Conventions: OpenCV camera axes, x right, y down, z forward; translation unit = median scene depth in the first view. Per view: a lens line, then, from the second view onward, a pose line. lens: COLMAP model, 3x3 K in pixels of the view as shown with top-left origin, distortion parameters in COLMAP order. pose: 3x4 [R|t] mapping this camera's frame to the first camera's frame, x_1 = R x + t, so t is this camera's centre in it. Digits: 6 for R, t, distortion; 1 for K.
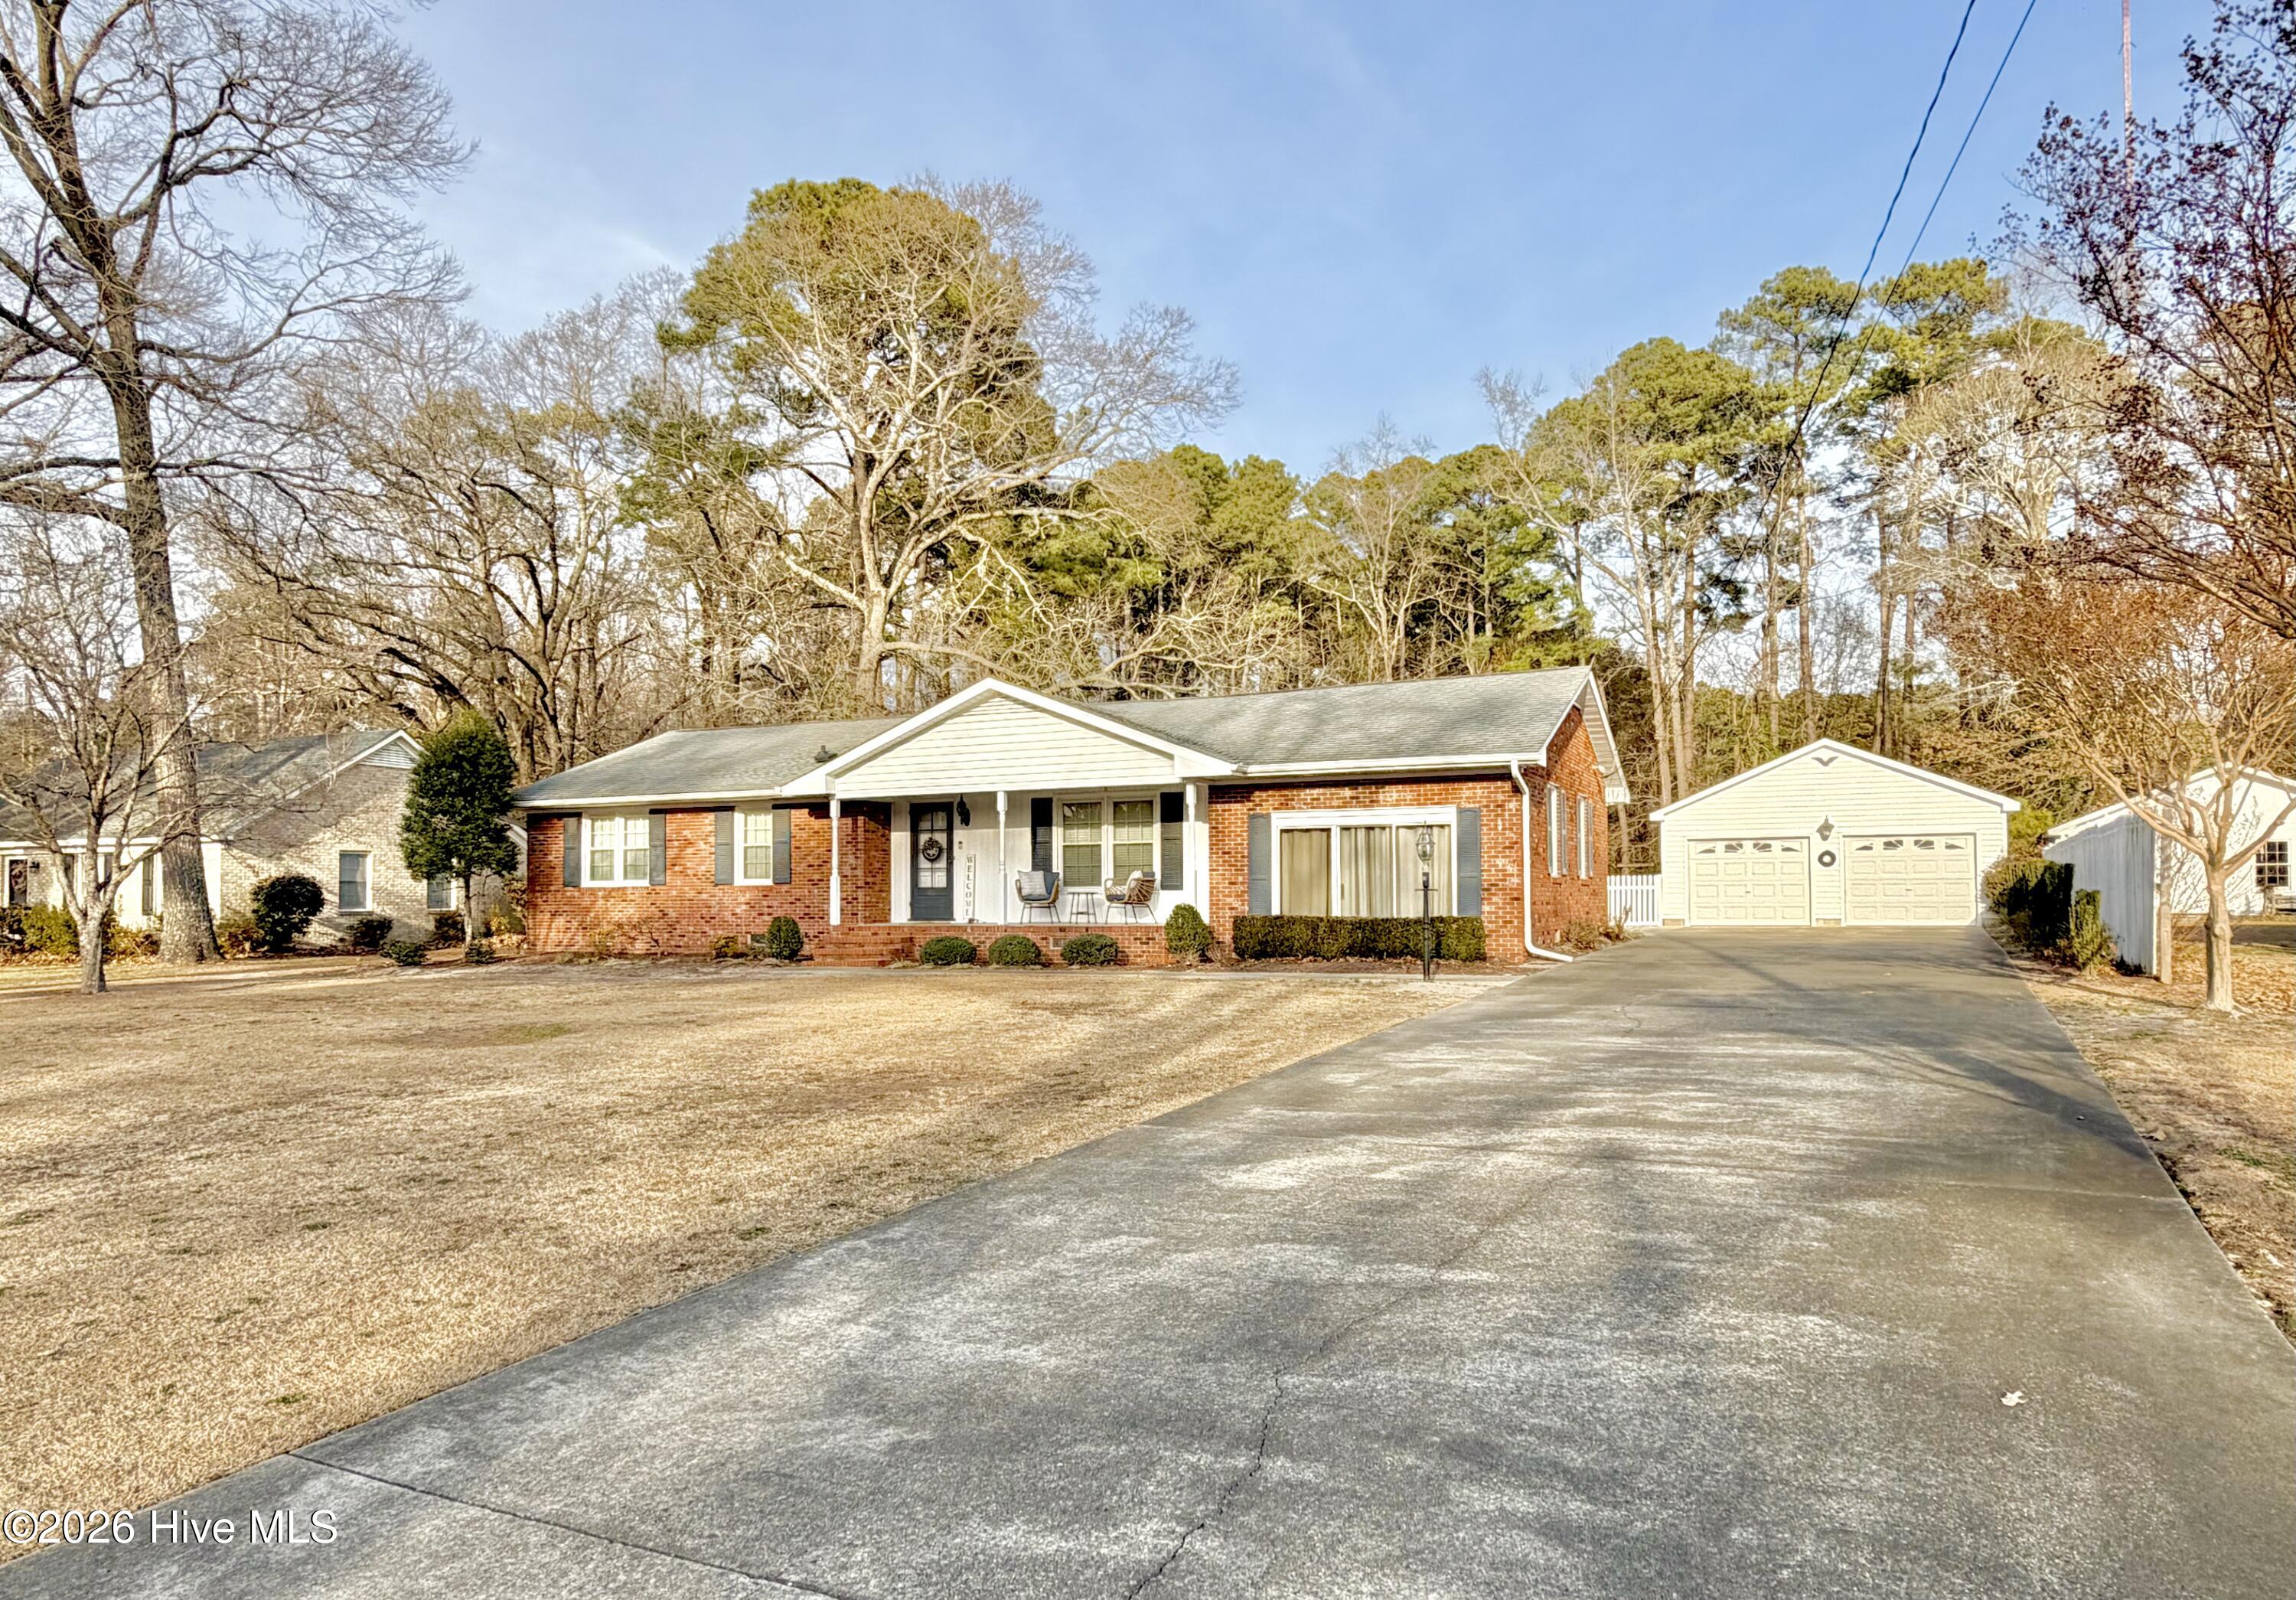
lens RADIAL K [[1446.0, 0, 1152.0], [0, 1446.0, 868.3], [0, 0, 1]] dist [-0.003188, -0.000636]
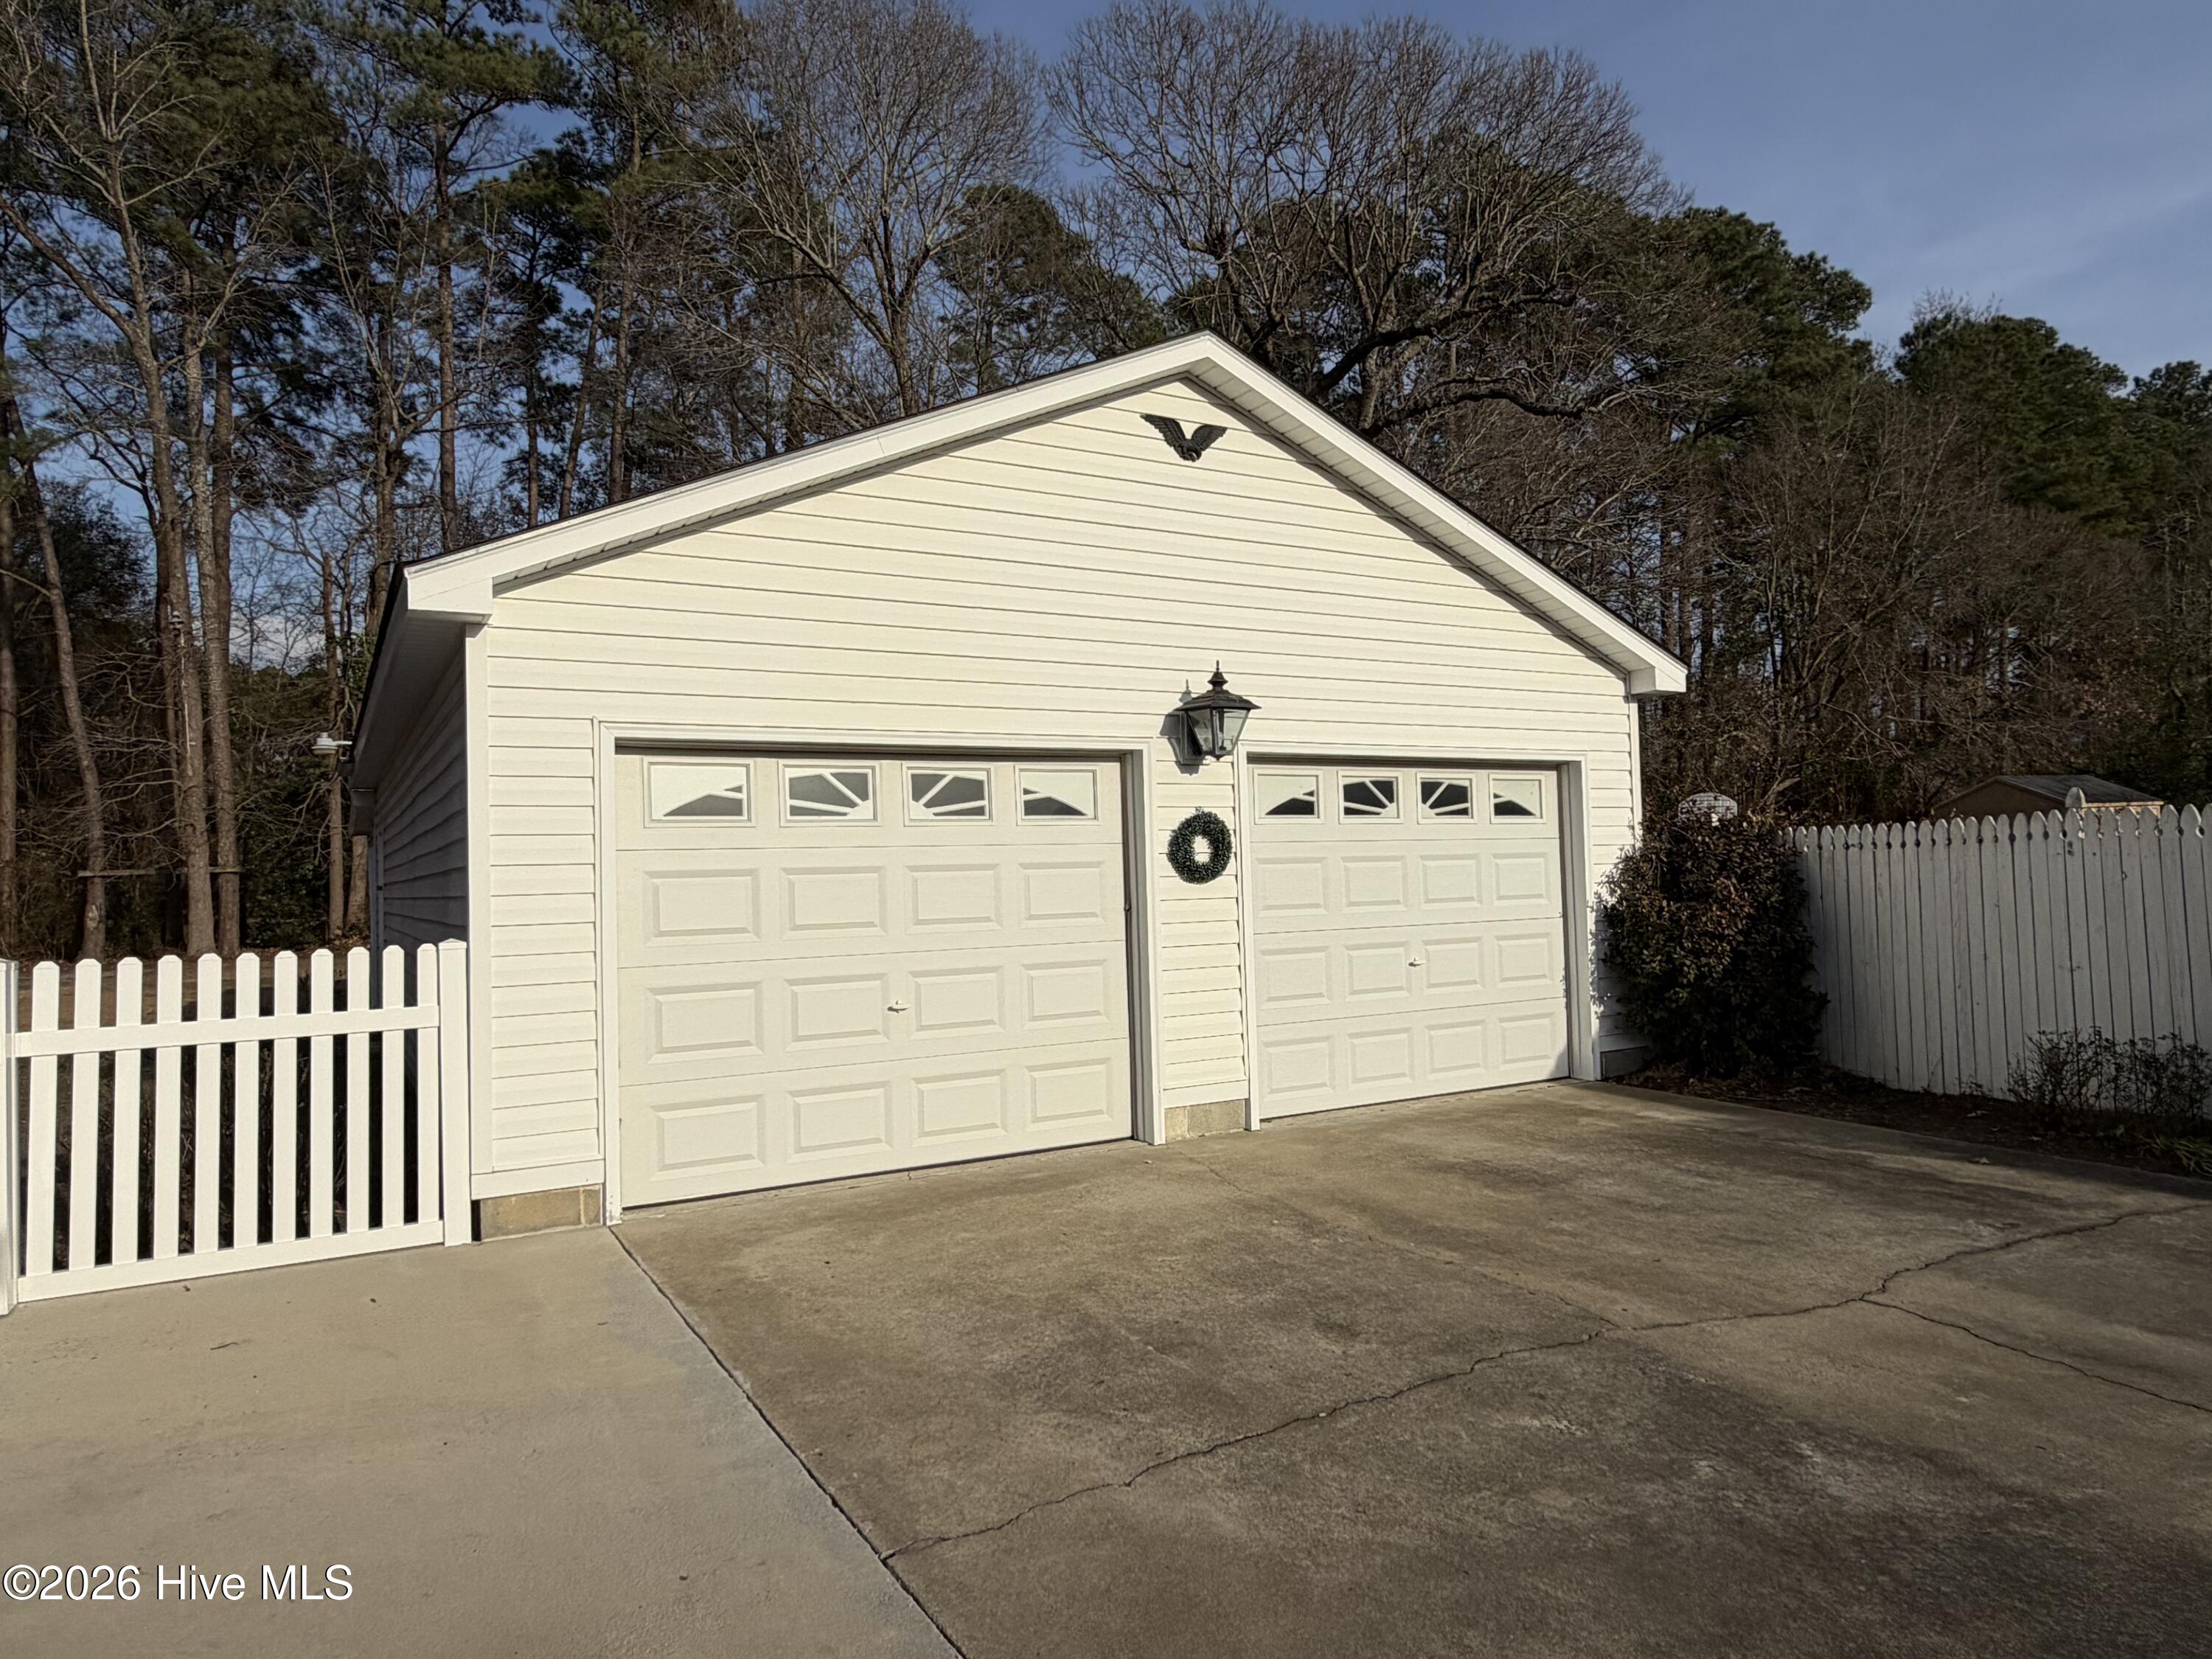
lens RADIAL K [[1377.2, 0, 1106.6], [0, 1377.2, 816.8], [0, 0, 1]] dist [0.001472, 0.001194]
pose [[0.573922, 0.024598, 0.818541, 0.352914], [0.008088, 0.999330, -0.035702, -0.005030], [-0.818870, 0.027110, 0.573338, 1.134670]]
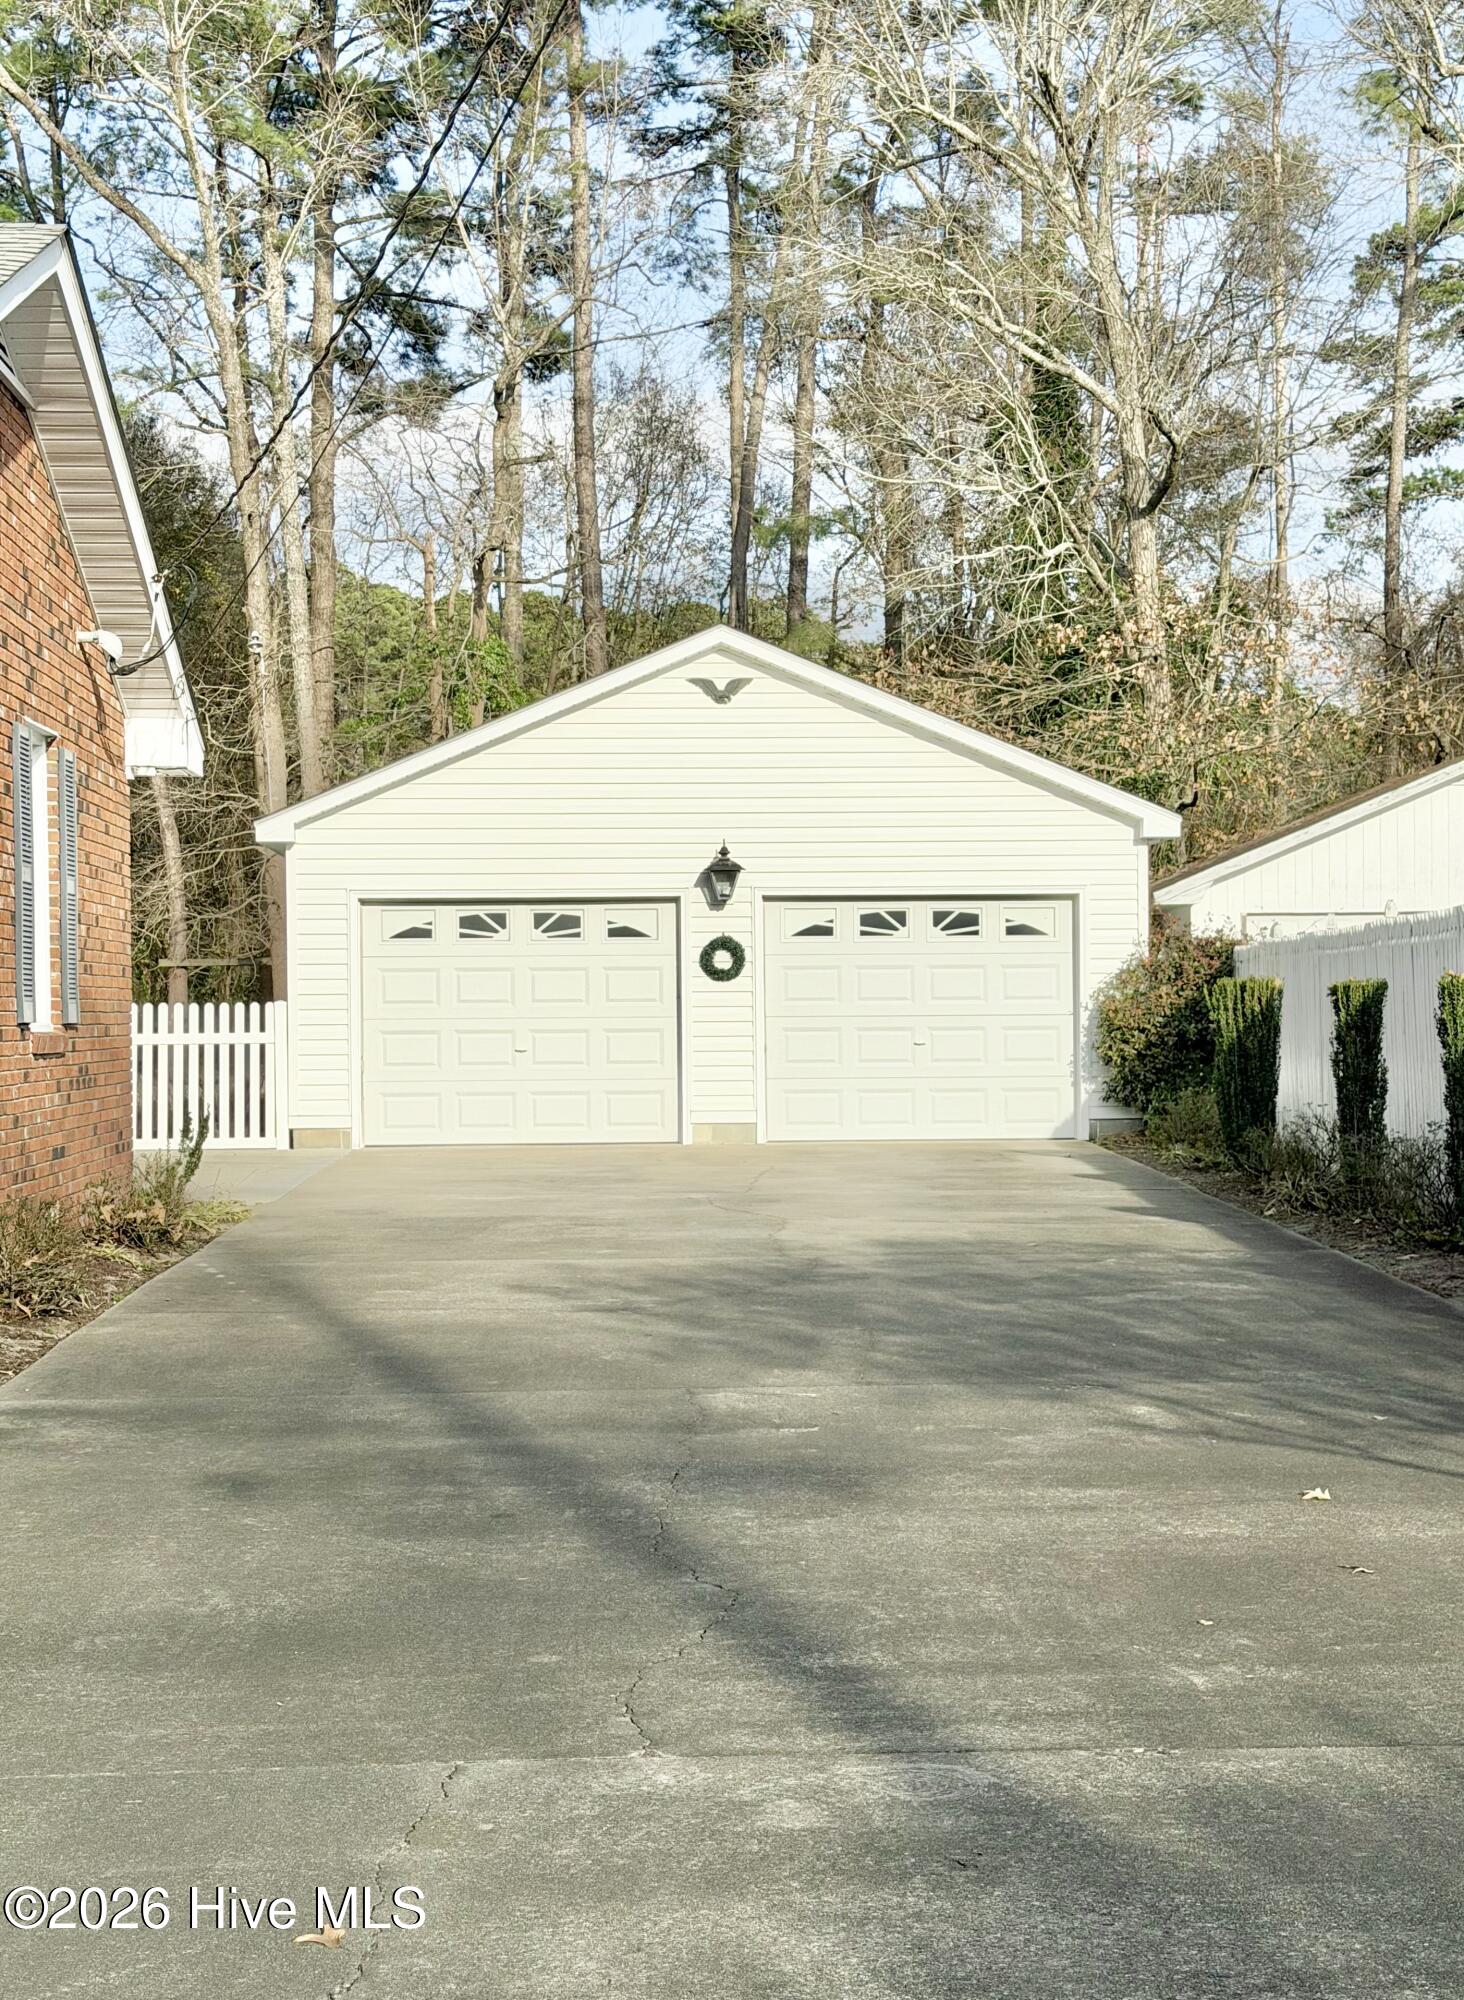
lens RADIAL K [[3120.6, 0, 732.0], [0, 3120.6, 1000.0], [0, 0, 1]] dist [0.195343, -0.020577]
pose [[0.880869, 0.001354, 0.473359, 0.125475], [-0.007104, 0.999921, 0.010360, -0.005774], [-0.473308, -0.012488, 0.880809, 0.394631]]
